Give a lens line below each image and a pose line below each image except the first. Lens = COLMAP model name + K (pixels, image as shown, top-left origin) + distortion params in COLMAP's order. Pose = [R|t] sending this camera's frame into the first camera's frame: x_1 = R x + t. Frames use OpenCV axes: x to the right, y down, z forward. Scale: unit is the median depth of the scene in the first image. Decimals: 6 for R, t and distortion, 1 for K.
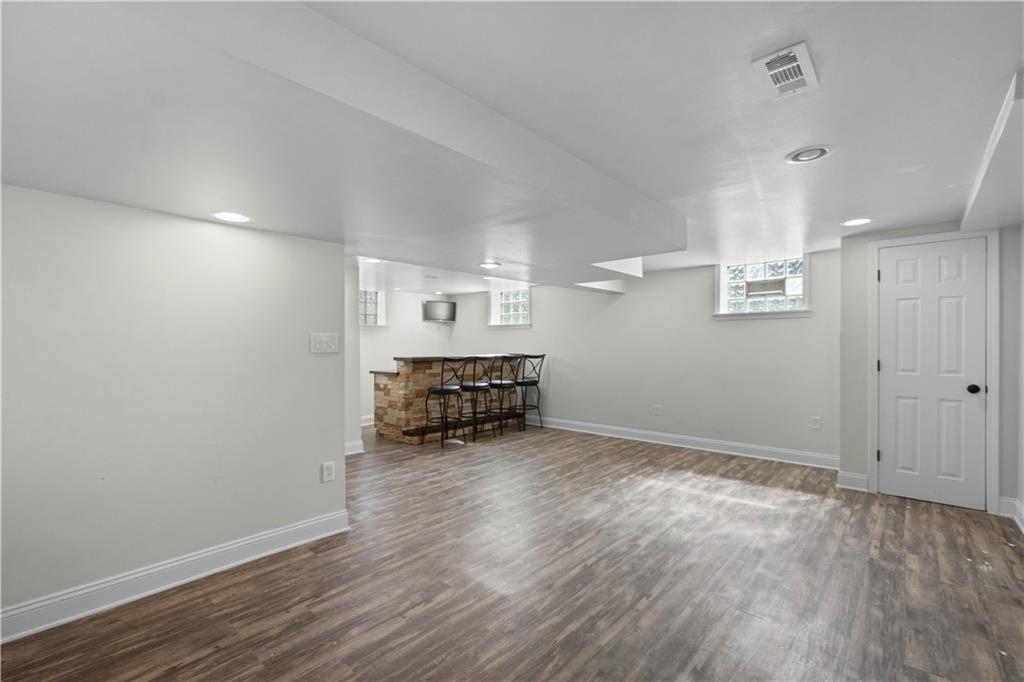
lens RADIAL K [[448.3, 0, 512.0], [0, 448.3, 341.0], [0, 0, 1]] dist [0.000495, -0.000347]
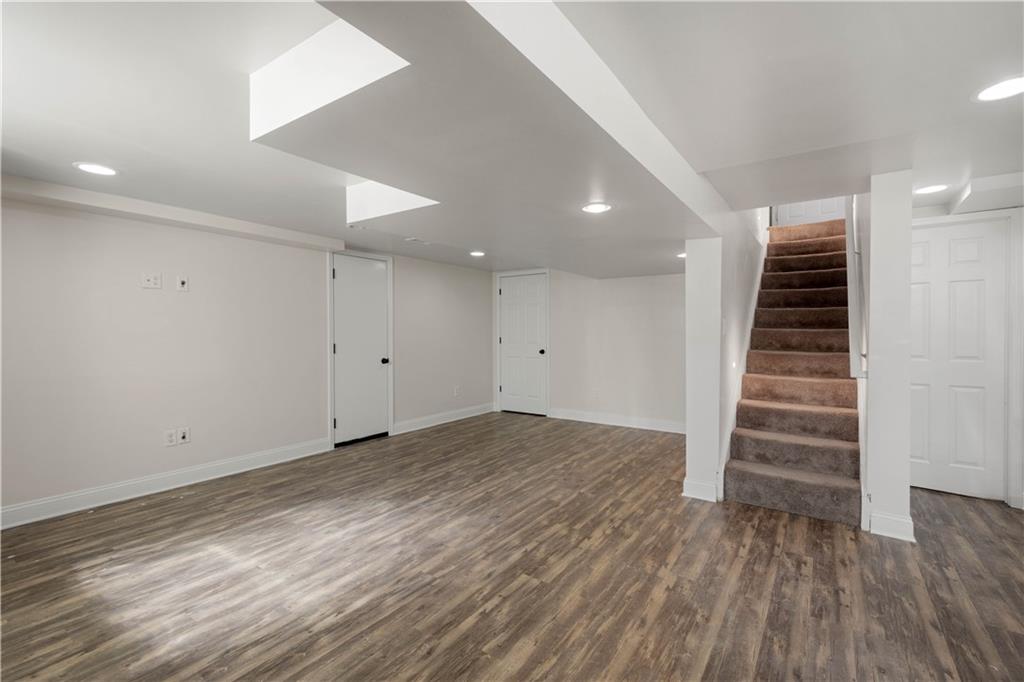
lens RADIAL K [[448.3, 0, 512.0], [0, 448.3, 341.0], [0, 0, 1]] dist [0.000495, -0.000347]
pose [[-0.992868, 0.007457, -0.118983, 0.162721], [0.006009, 0.999904, 0.012517, 0.017732], [0.119065, 0.011713, -0.992817, 1.772955]]
